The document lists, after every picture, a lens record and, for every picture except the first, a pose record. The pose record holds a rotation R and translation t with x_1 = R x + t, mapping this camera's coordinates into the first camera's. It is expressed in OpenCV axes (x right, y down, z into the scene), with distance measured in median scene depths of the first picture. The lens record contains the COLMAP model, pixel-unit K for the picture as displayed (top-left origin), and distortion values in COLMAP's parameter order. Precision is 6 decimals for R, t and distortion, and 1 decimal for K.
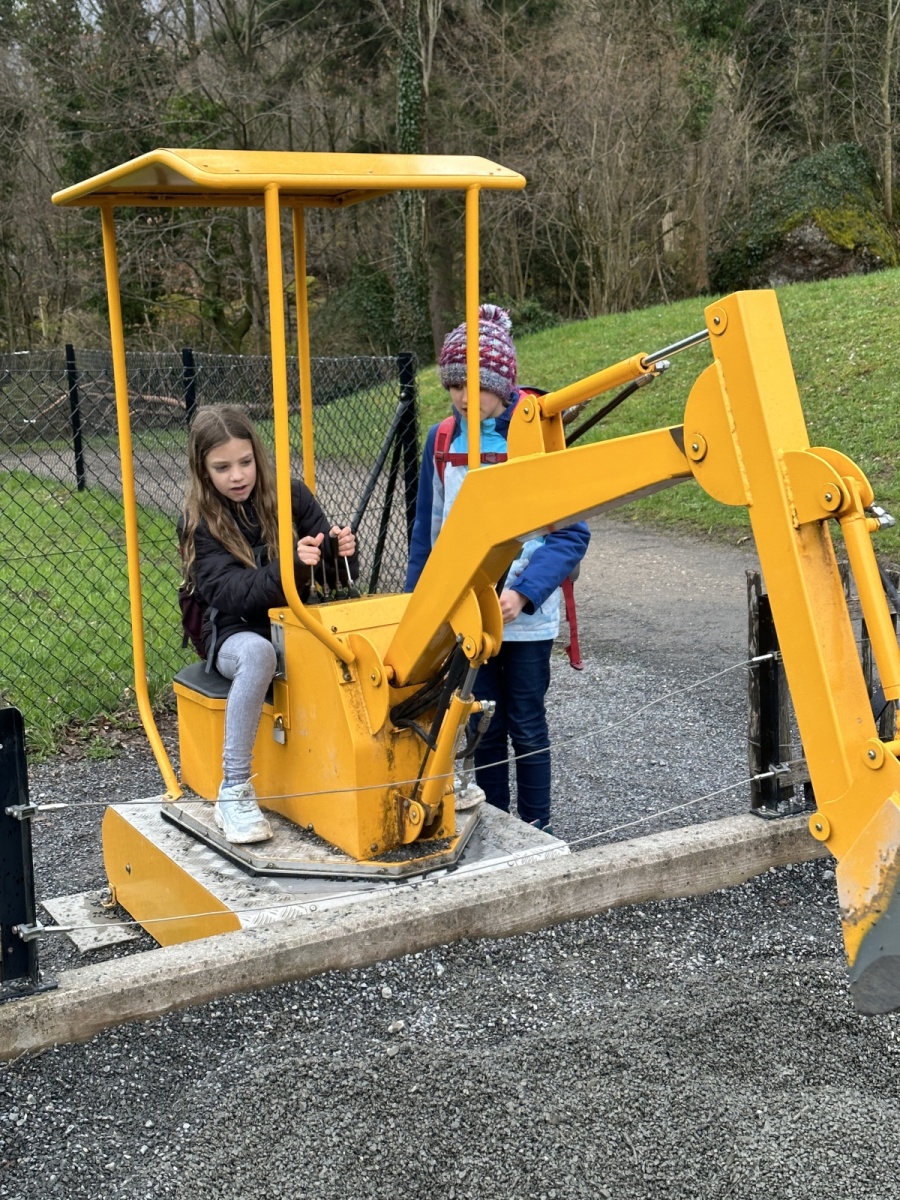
lens RADIAL K [[1696.5, 0, 450.0], [0, 1696.5, 600.0], [0, 0, 1]] dist [0.322435, -0.917879]
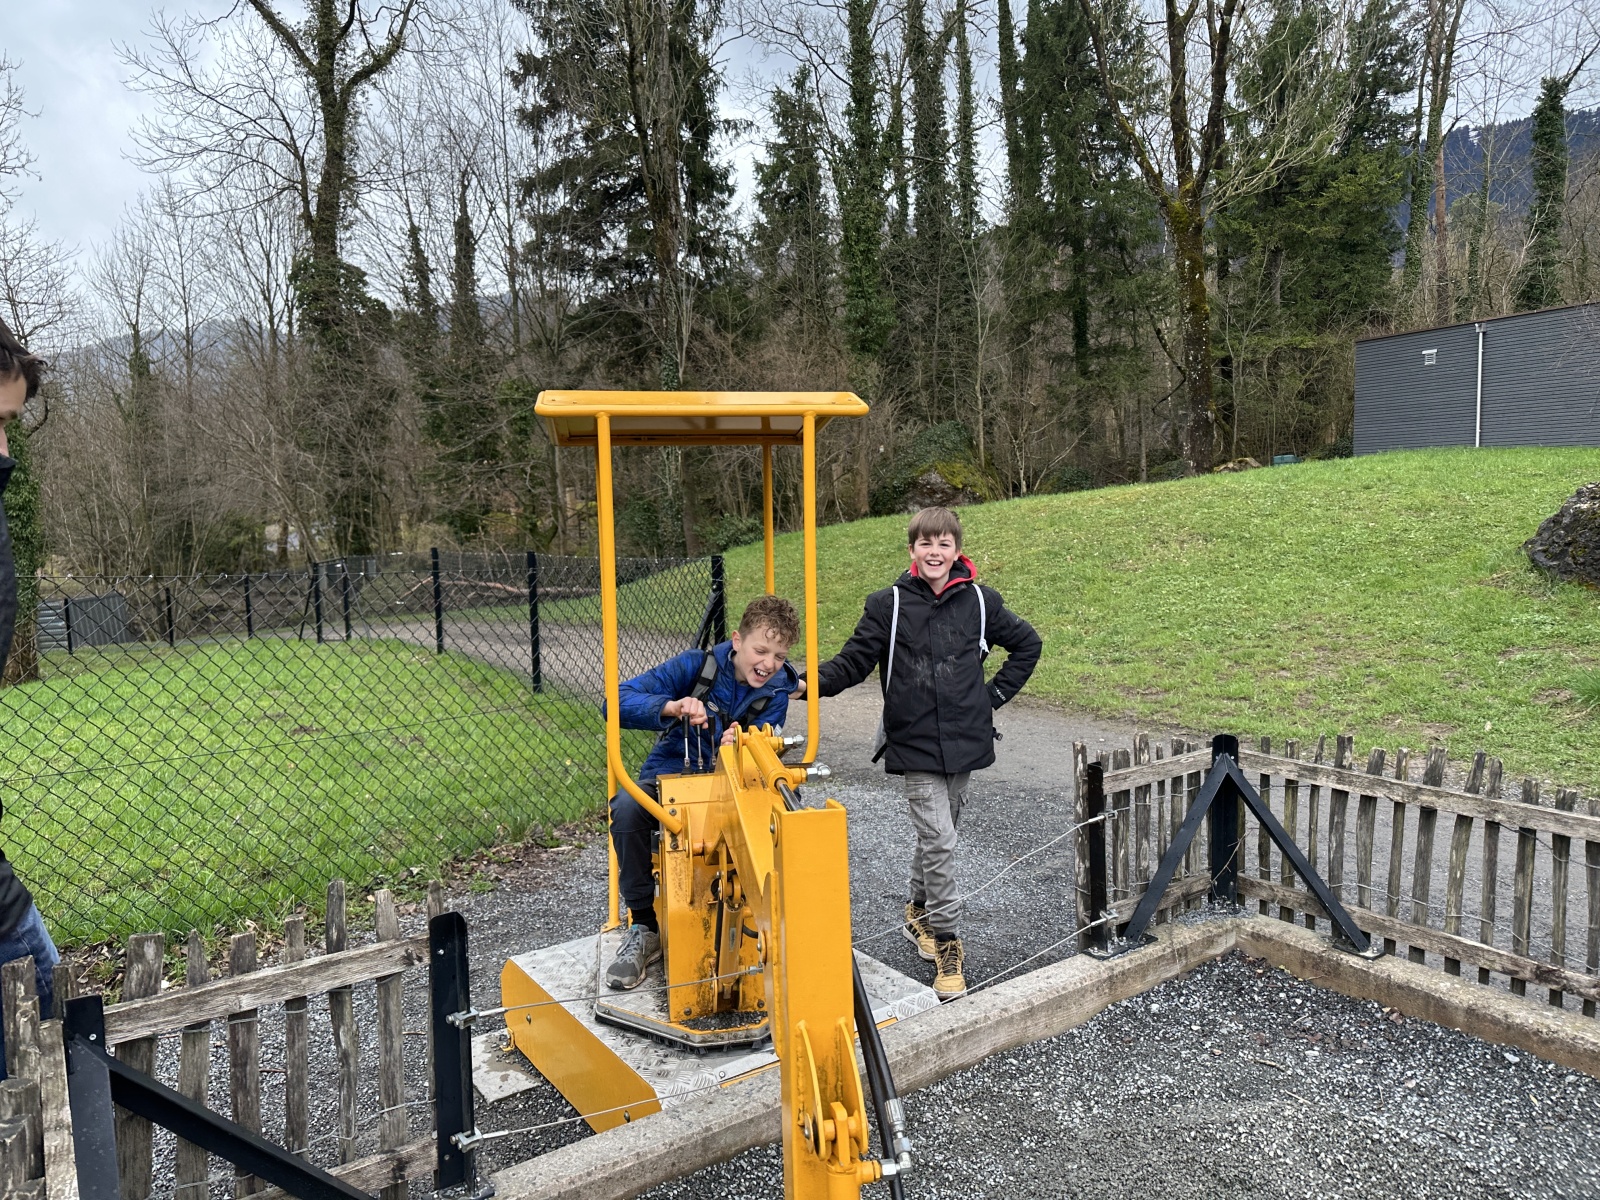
lens RADIAL K [[1116.1, 0, 800.0], [0, 1116.1, 600.0], [0, 0, 1]] dist [0.141040, -0.221507]
pose [[0.993402, -0.002564, 0.114660, -0.104162], [0.014040, 0.994950, -0.099387, -0.040614], [-0.113826, 0.100341, 0.988421, 0.245433]]
